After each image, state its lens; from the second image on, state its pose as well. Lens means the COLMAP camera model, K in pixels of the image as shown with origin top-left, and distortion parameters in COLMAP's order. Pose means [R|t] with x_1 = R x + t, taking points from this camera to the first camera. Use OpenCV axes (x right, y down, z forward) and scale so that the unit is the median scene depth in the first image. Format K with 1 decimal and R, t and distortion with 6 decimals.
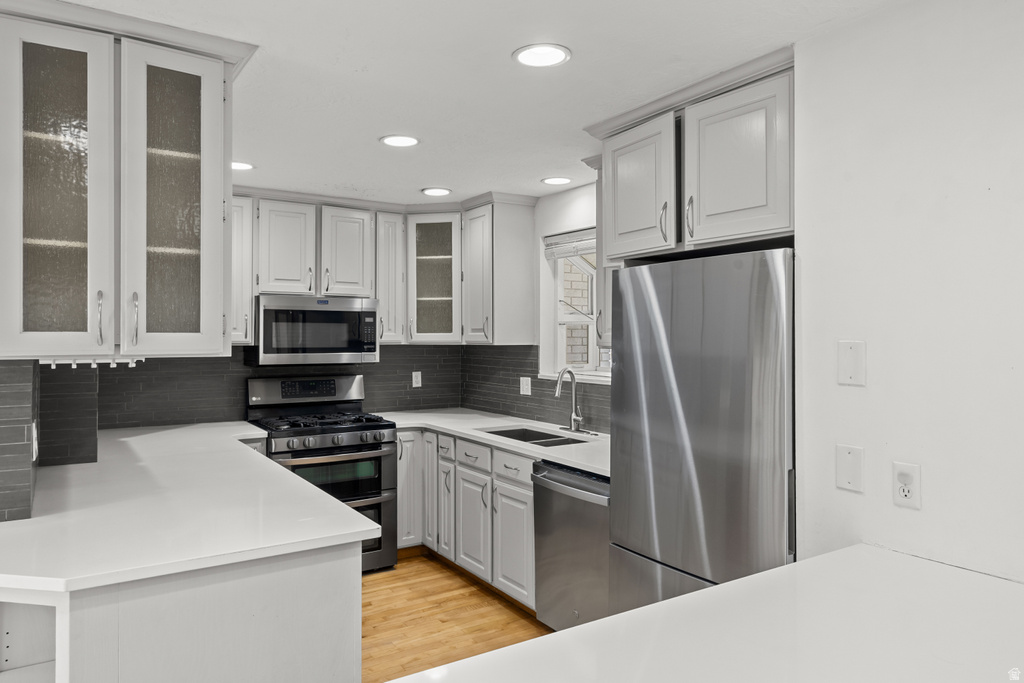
lens RADIAL K [[689.1, 0, 512.0], [0, 689.1, 341.5], [0, 0, 1]] dist [-0.000019, 0.000099]
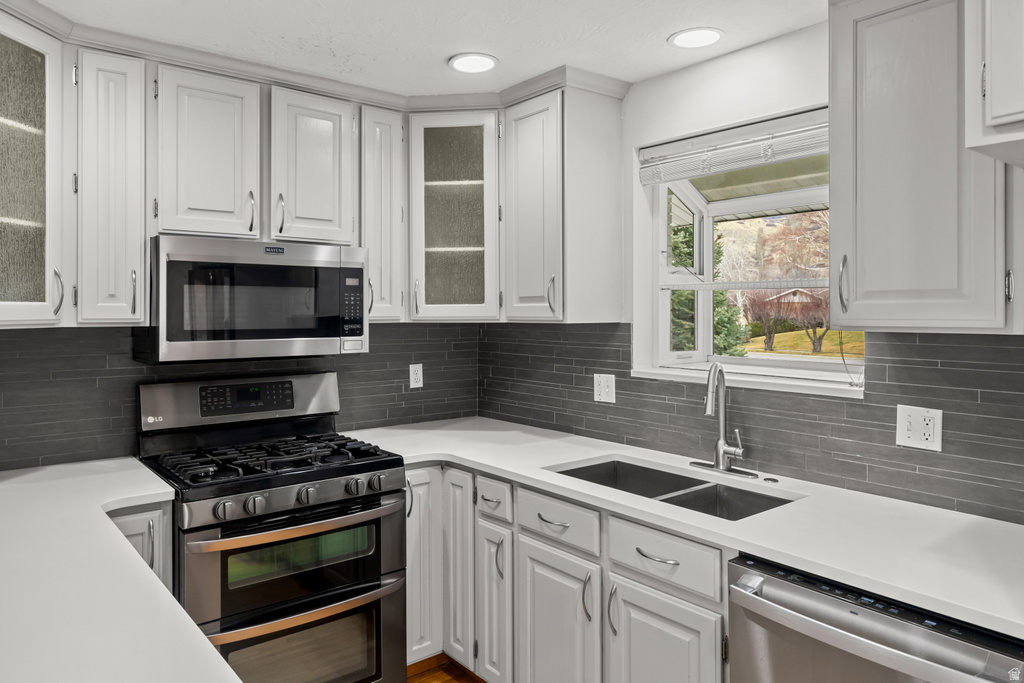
lens RADIAL K [[703.7, 0, 511.3], [0, 703.7, 316.6], [0, 0, 1]] dist [0.002749, -0.000373]
pose [[0.995208, -0.003715, 0.097714, -0.132754], [0.003665, 0.999993, 0.000694, -0.001334], [-0.097716, -0.000333, 0.995214, 0.387442]]
